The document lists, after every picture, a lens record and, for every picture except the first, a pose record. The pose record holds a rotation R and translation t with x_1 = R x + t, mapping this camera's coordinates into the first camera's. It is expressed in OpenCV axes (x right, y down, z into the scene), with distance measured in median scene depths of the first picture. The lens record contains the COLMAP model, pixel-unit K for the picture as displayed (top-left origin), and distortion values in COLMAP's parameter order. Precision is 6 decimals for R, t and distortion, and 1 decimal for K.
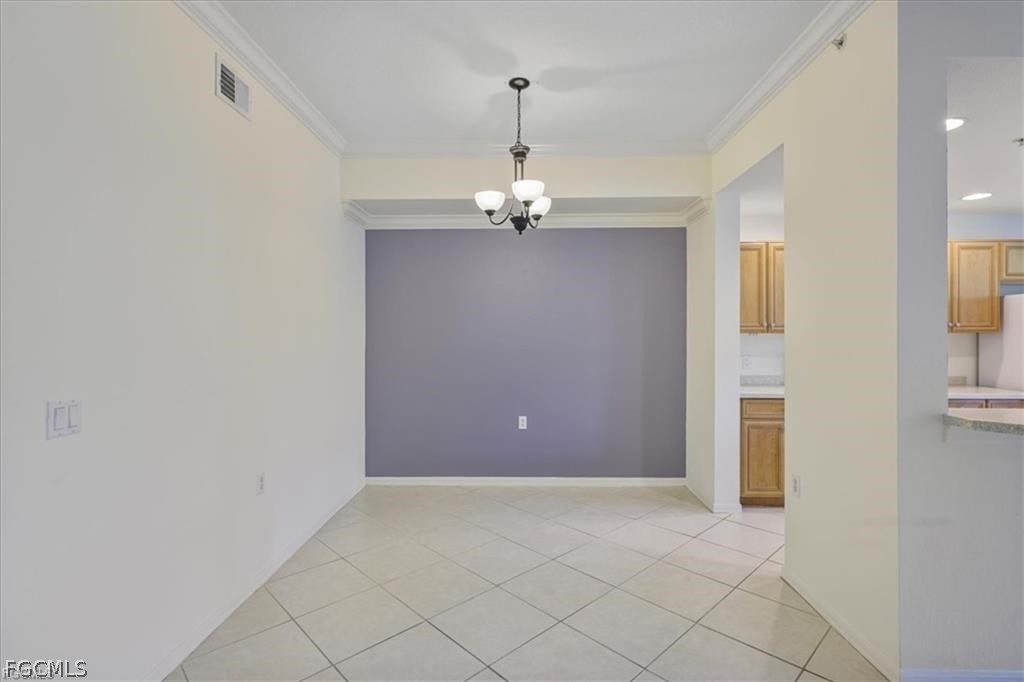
lens RADIAL K [[514.2, 0, 512.0], [0, 514.2, 341.0], [0, 0, 1]] dist [-0.025927, 0.000333]
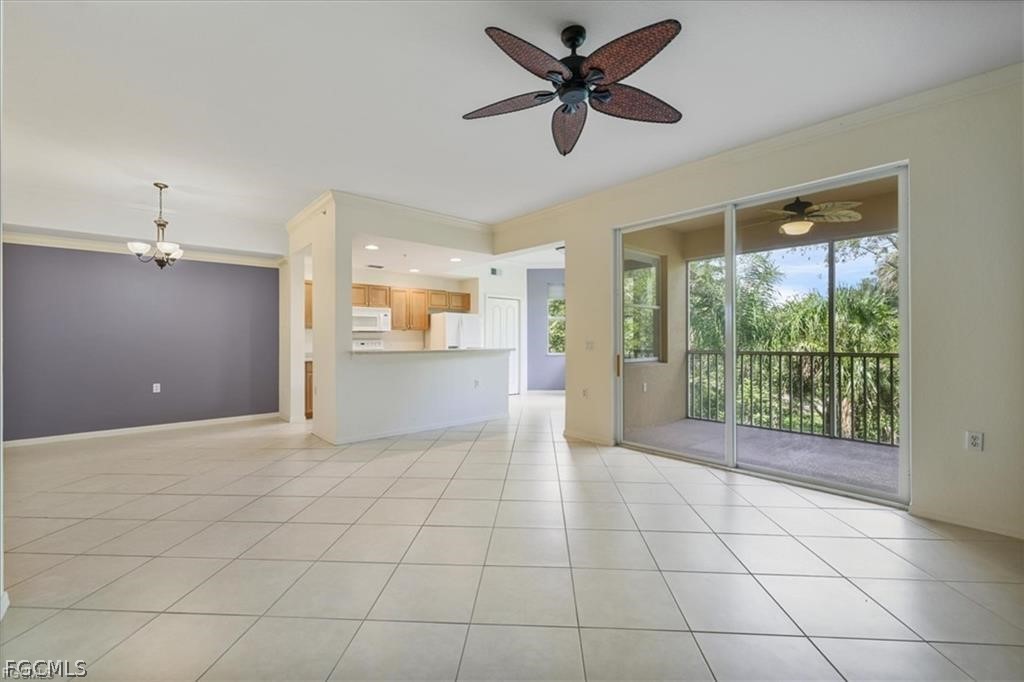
lens RADIAL K [[427.8, 0, 512.0], [0, 427.8, 341.0], [0, 0, 1]] dist [0.001904, 0.000253]
pose [[0.733495, -0.002469, 0.679690, -0.079402], [0.011144, 0.999903, -0.008394, 0.054422], [-0.679604, 0.013732, 0.733451, -0.710560]]
